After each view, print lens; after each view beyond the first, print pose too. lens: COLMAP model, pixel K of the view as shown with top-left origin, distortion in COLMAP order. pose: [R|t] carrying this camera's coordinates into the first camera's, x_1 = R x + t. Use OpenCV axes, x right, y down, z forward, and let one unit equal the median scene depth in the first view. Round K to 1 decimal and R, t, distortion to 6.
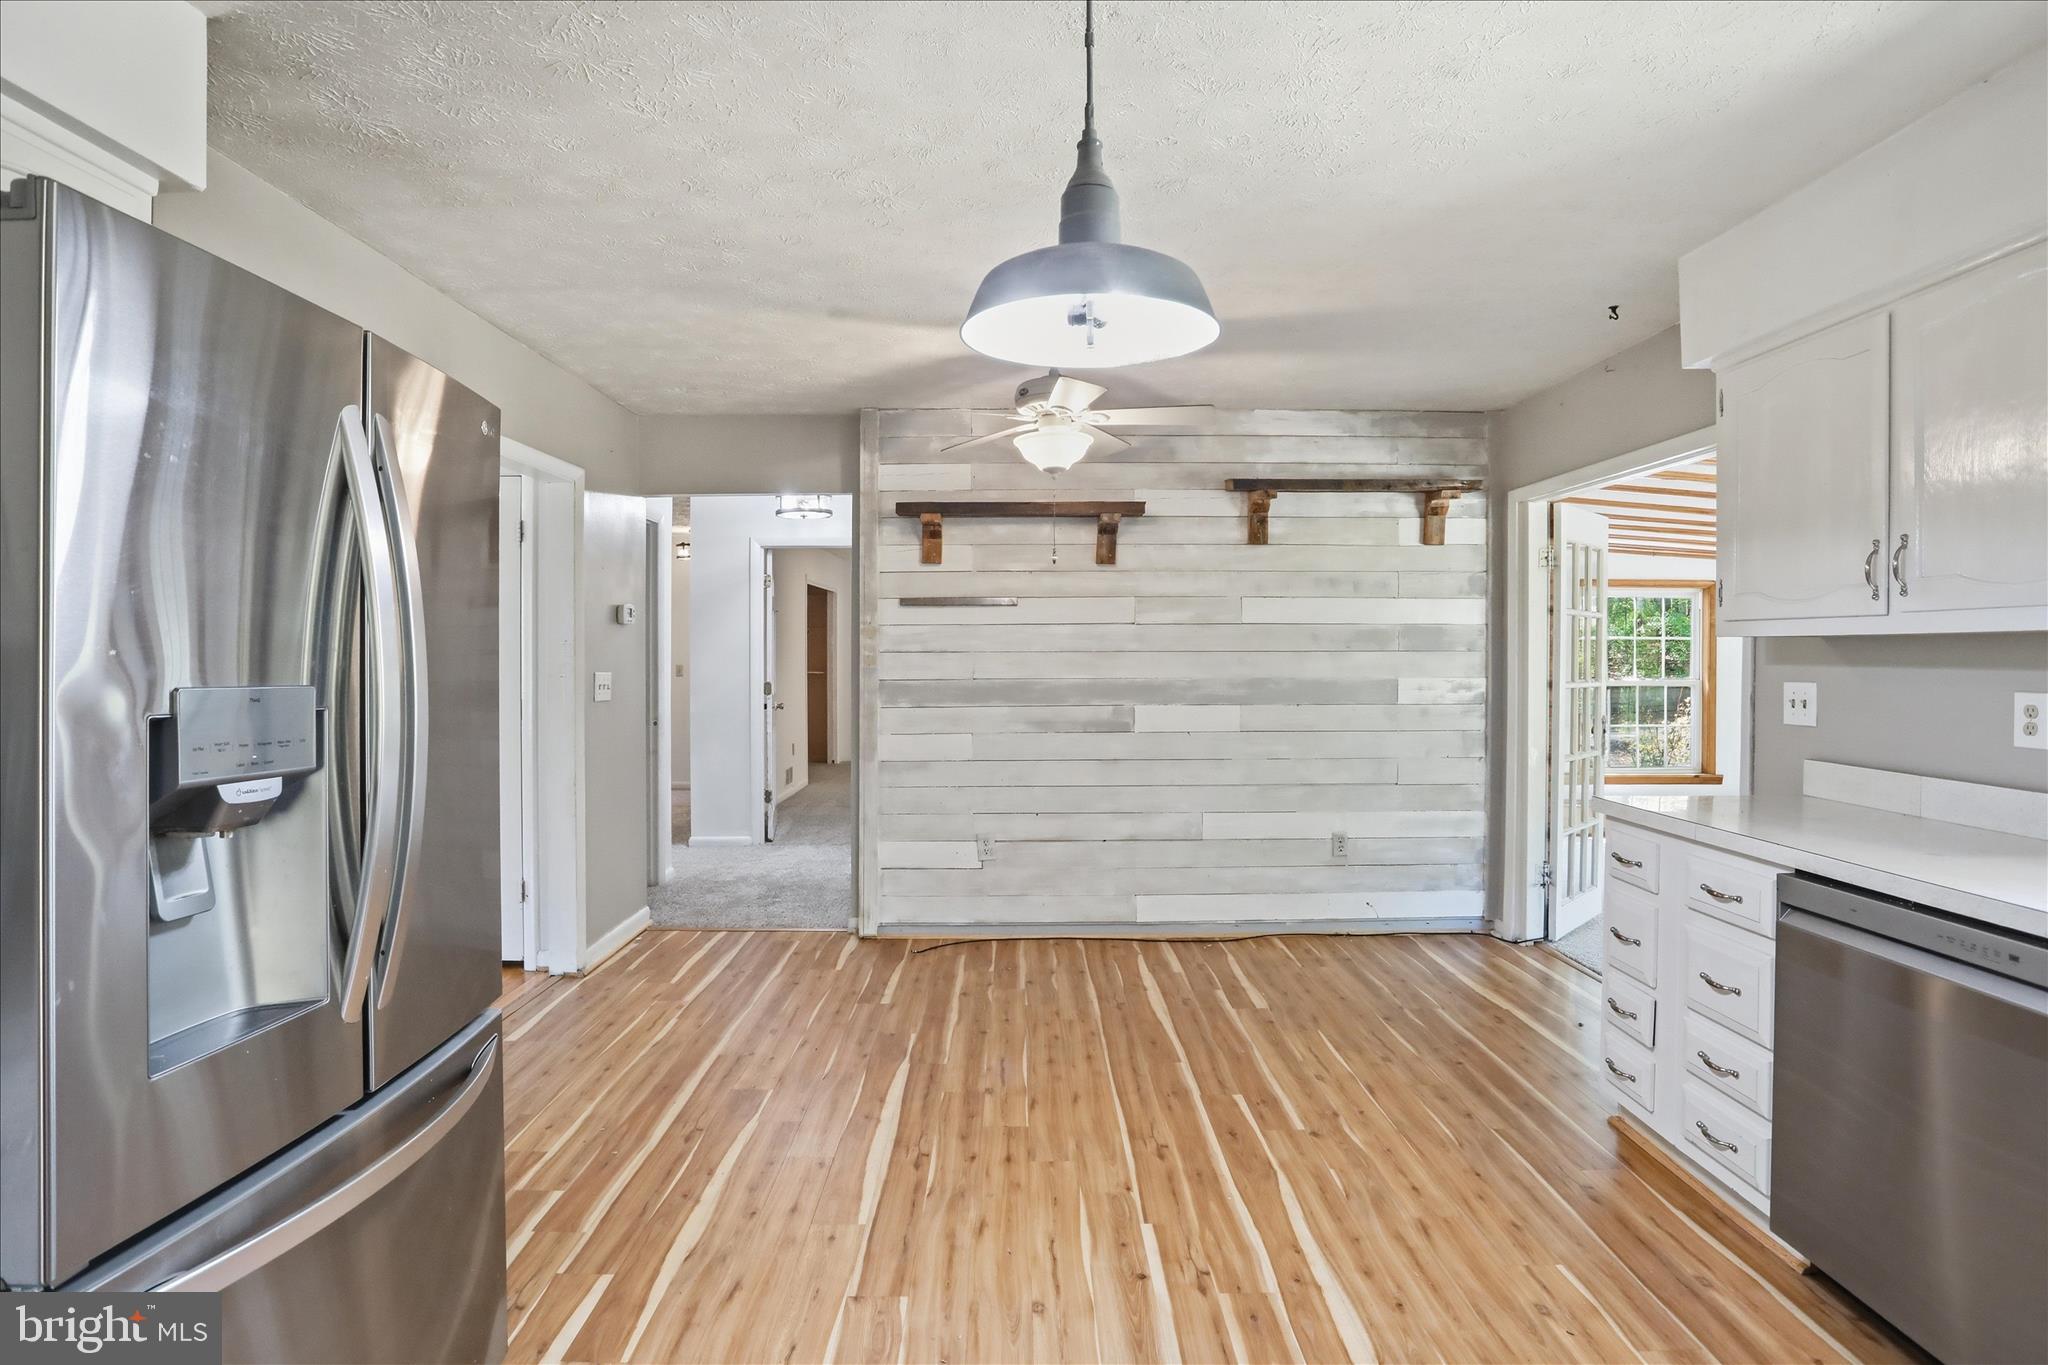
lens RADIAL K [[1066.4, 0, 1023.5], [0, 1066.4, 664.1], [0, 0, 1]] dist [-0.077410, 0.038544]
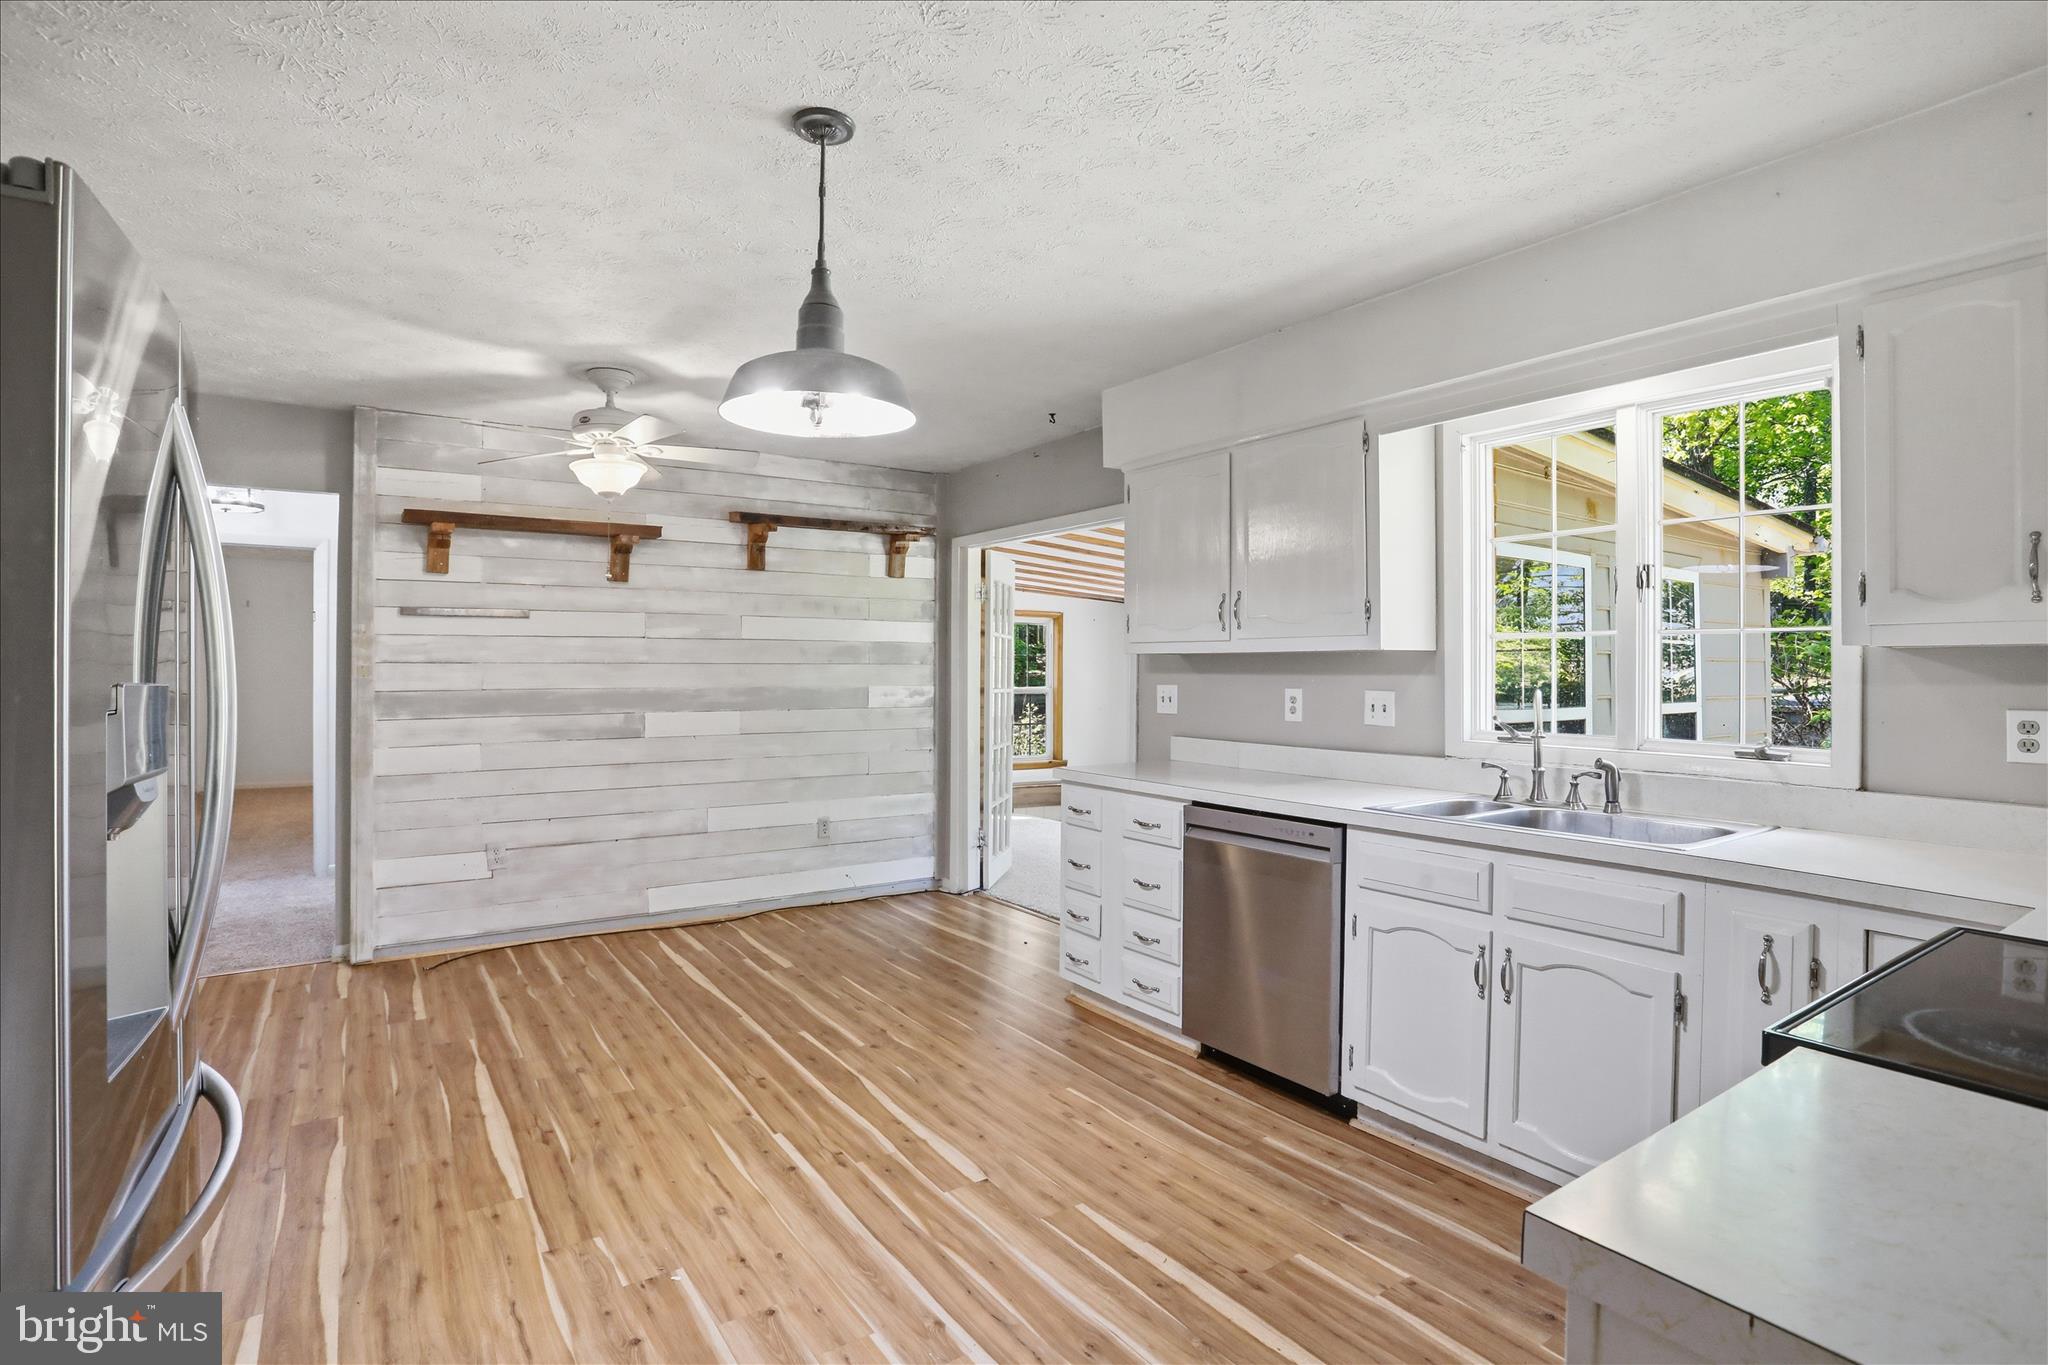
lens RADIAL K [[1009.8, 0, 1024.3], [0, 1009.8, 671.1], [0, 0, 1]] dist [-0.081946, 0.041052]
pose [[0.830080, 0.001352, 0.557643, -0.176075], [0.003031, 0.999971, -0.006936, 0.005326], [-0.557636, 0.007448, 0.830052, -0.071454]]
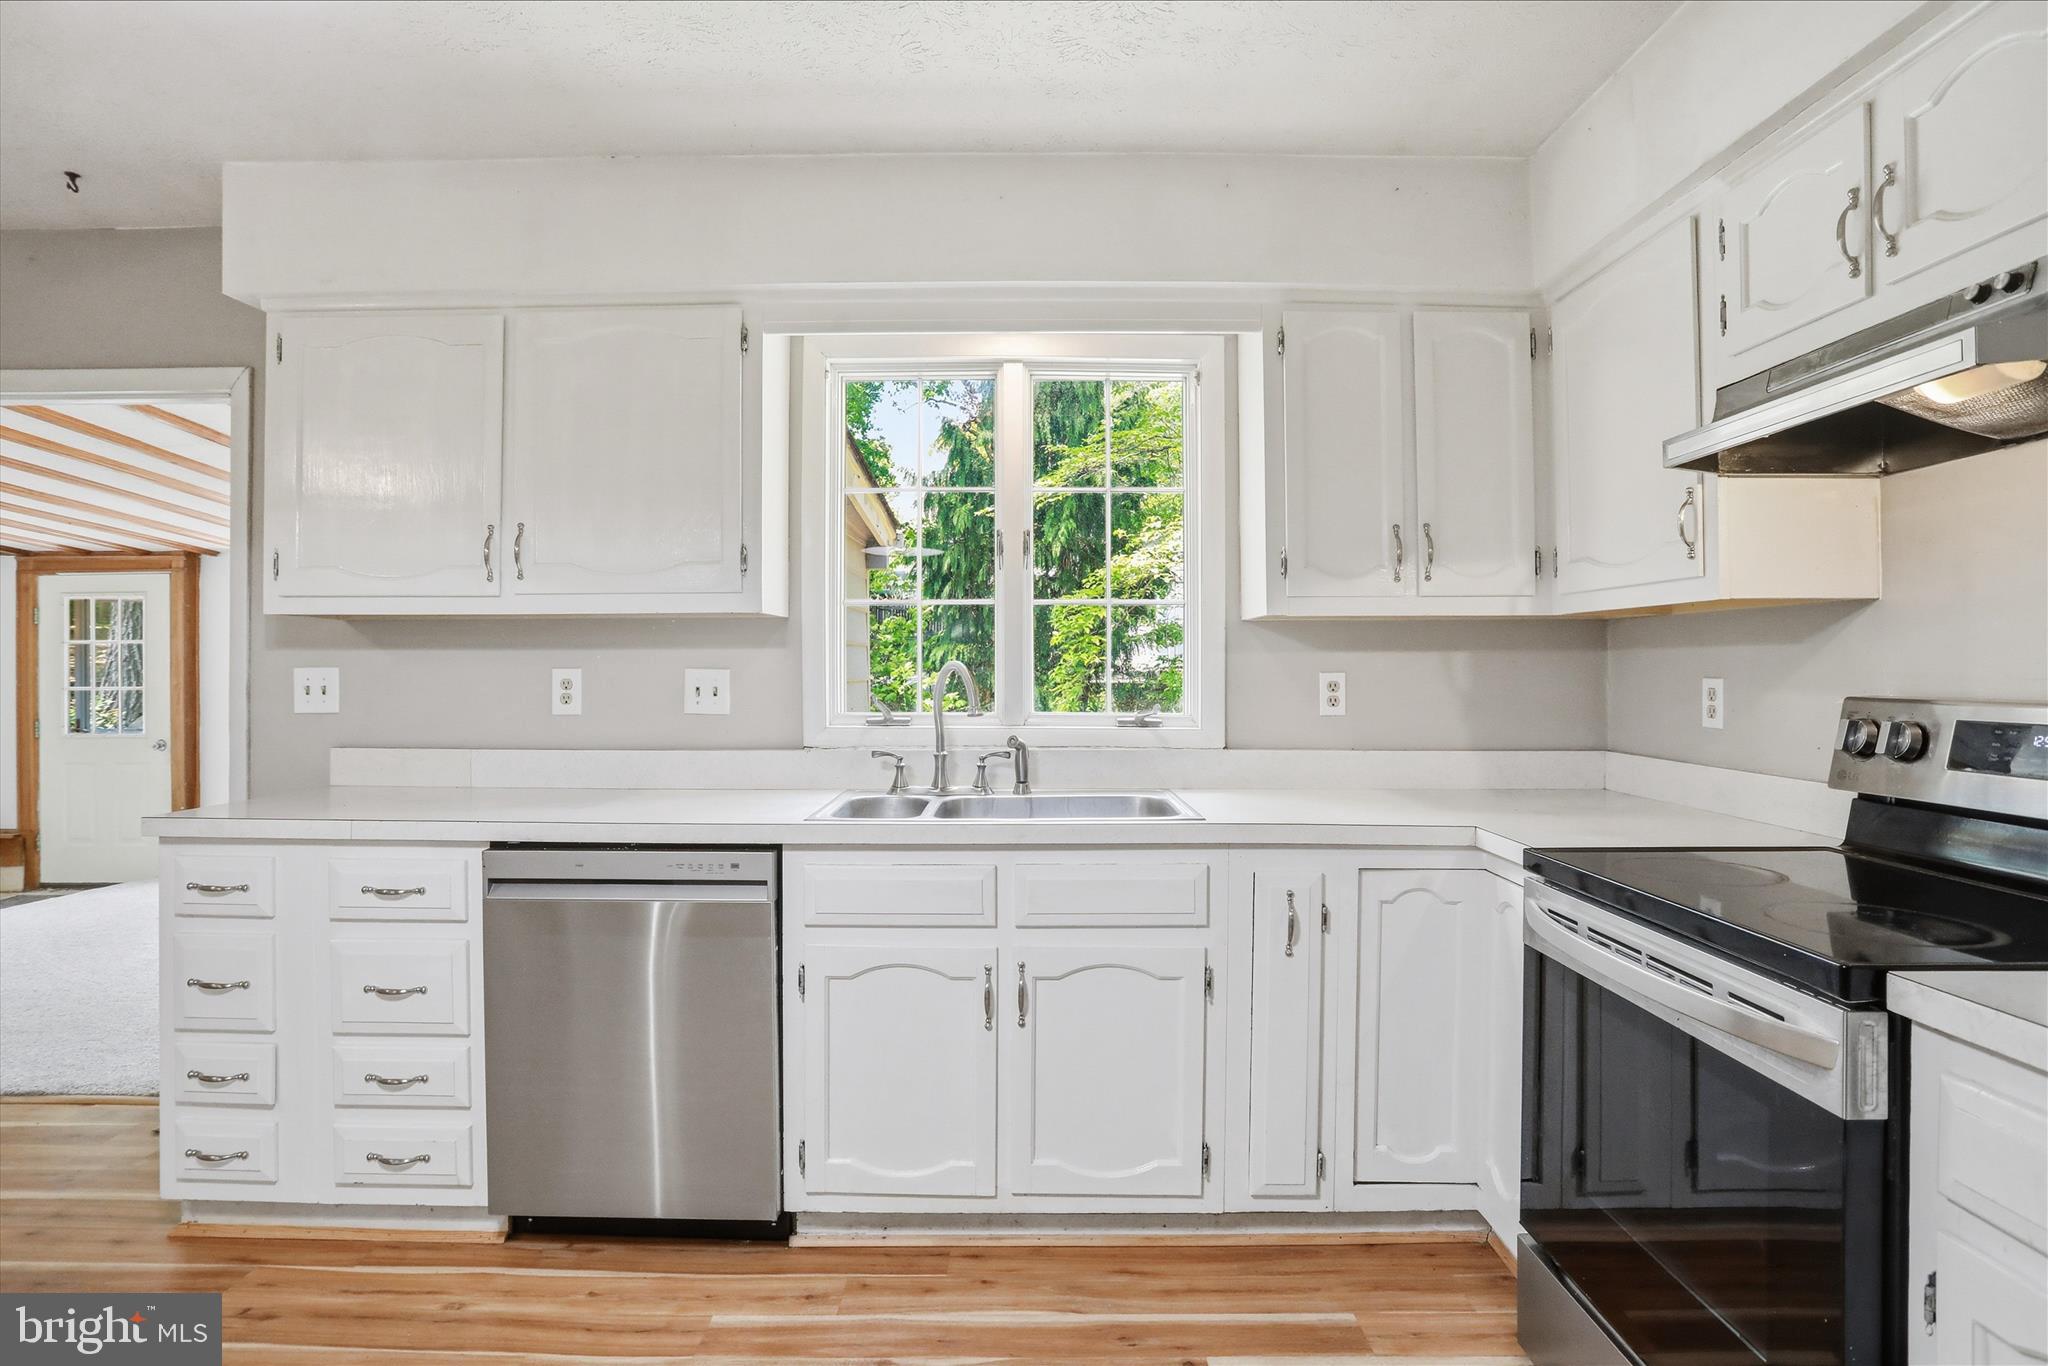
lens RADIAL K [[1066.4, 0, 1023.5], [0, 1066.4, 664.6], [0, 0, 1]] dist [-0.077410, 0.038544]
pose [[0.010127, 0.001708, 0.999947, -0.142367], [0.011748, 0.999929, -0.001827, 0.018369], [-0.999880, 0.011766, 0.010106, 0.261700]]
